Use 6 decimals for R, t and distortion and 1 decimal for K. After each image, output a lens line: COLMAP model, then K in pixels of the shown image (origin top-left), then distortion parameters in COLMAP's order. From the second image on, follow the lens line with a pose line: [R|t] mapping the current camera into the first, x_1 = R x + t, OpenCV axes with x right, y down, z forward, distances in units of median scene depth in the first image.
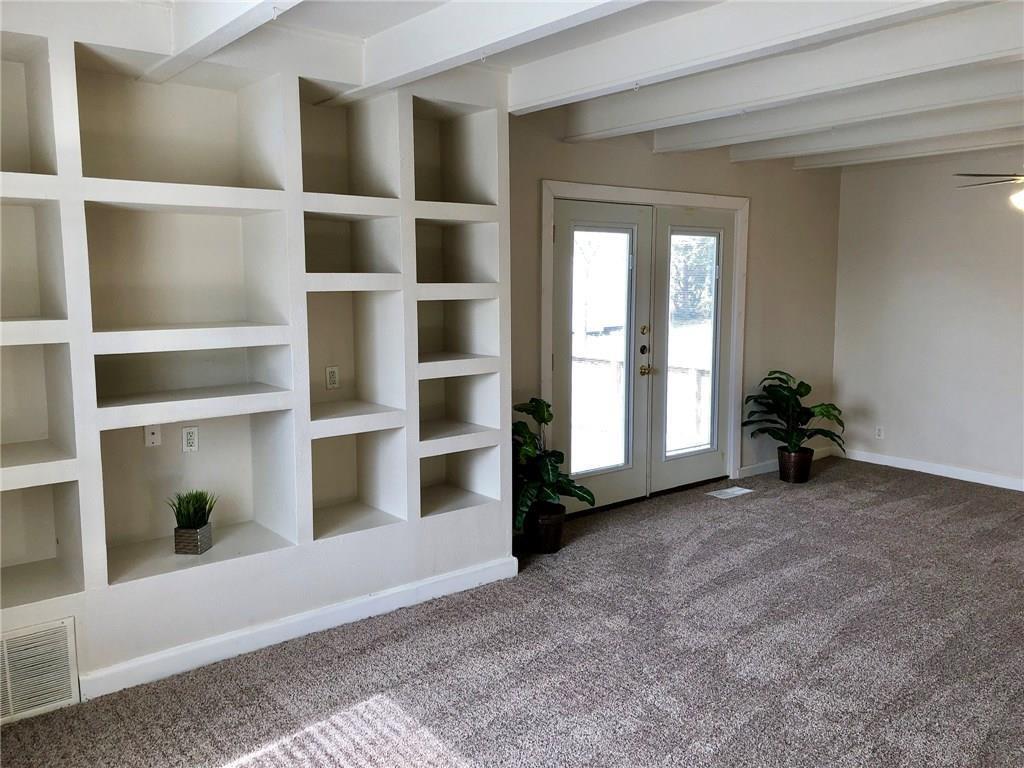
lens RADIAL K [[826.4, 0, 511.0], [0, 826.4, 381.1], [0, 0, 1]] dist [0.063062, -0.072891]
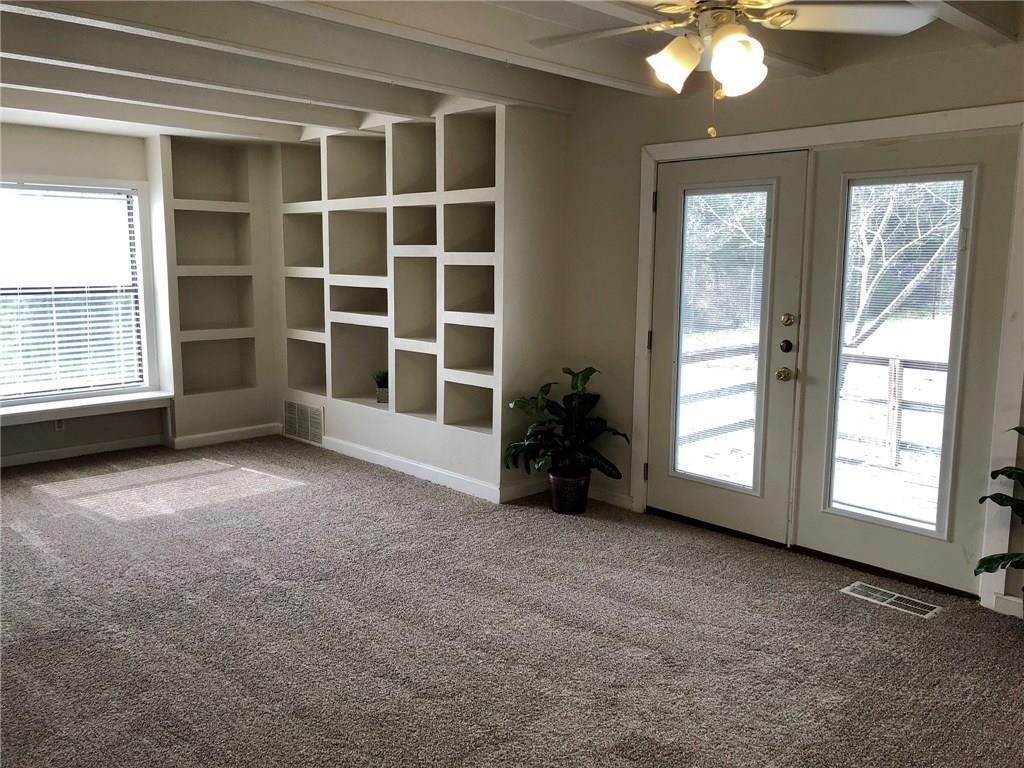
lens RADIAL K [[826.4, 0, 511.2], [0, 826.4, 384.4], [0, 0, 1]] dist [0.063062, -0.072891]
pose [[0.086087, 0.153059, -0.984460, 0.891512], [-0.135494, 0.980746, 0.140634, -0.077181], [0.987031, 0.121282, 0.105169, 0.689669]]
